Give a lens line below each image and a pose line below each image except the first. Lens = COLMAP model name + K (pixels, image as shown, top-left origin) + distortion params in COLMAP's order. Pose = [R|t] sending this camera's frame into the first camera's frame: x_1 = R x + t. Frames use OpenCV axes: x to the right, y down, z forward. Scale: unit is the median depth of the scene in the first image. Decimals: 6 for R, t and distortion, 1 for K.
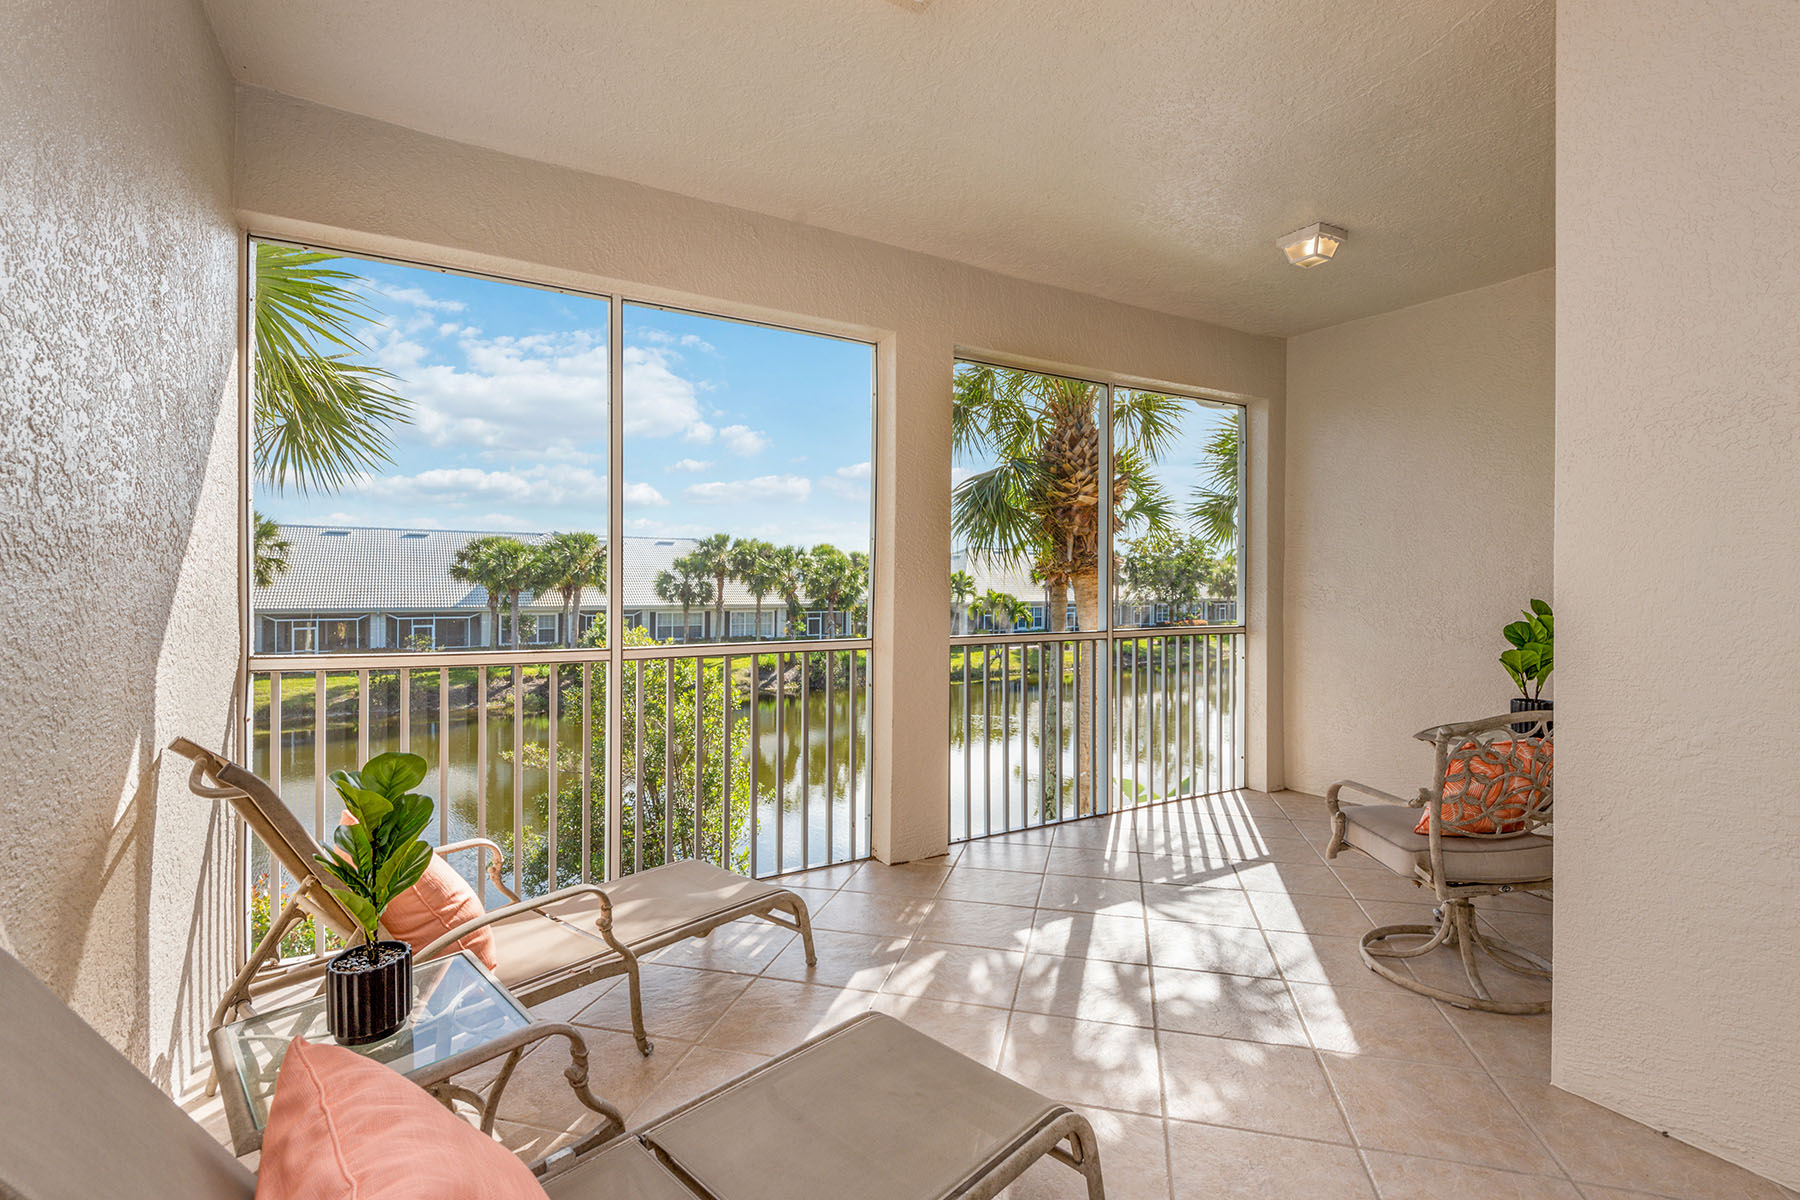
lens RADIAL K [[866.2, 0, 874.7], [0, 866.2, 590.3], [0, 0, 1]] dist [-0.000921, -0.000689]
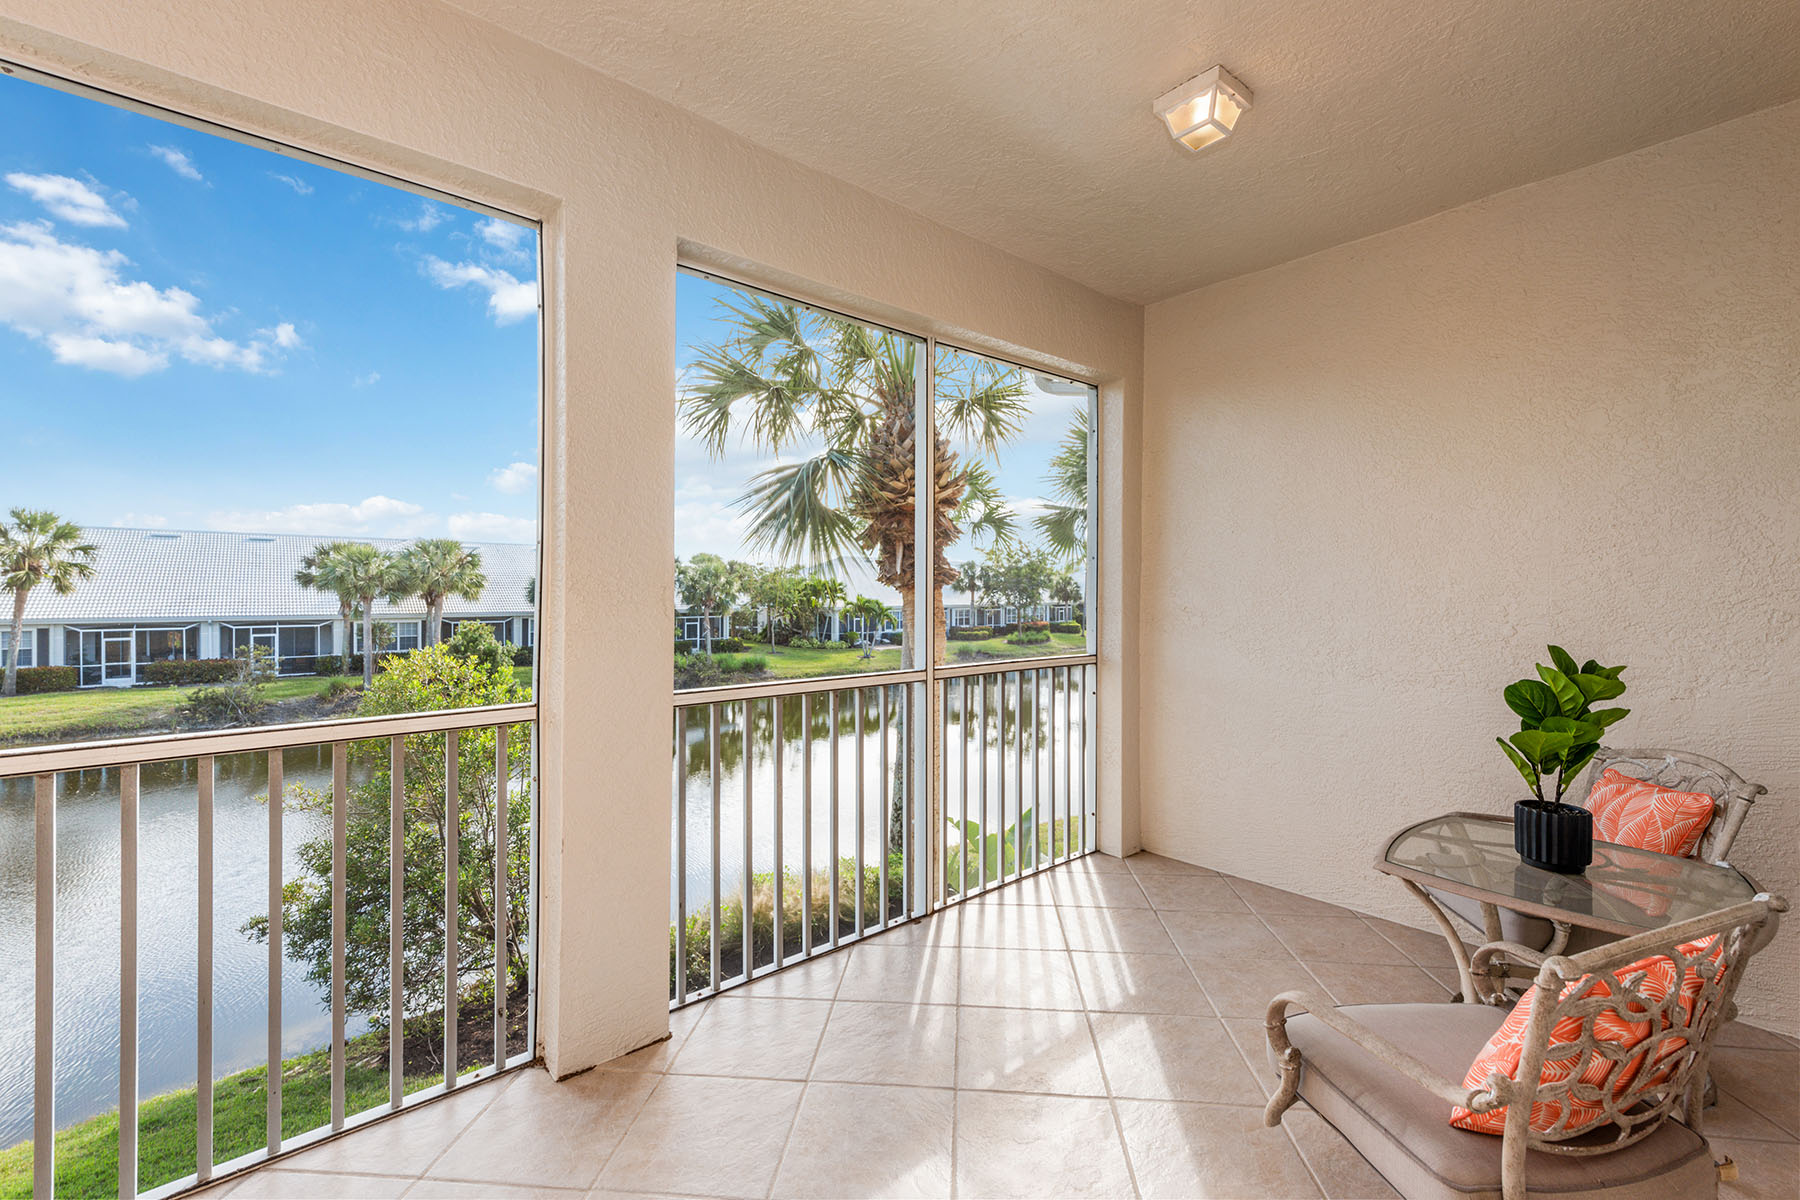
lens RADIAL K [[753.6, 0, 894.2], [0, 753.6, 593.3], [0, 0, 1]] dist [-0.000413, -0.000114]
pose [[0.986478, -0.000454, 0.163894, 0.050040], [0.000583, 1.000000, -0.000741, -0.006946], [-0.163894, 0.000826, 0.986478, 0.134777]]
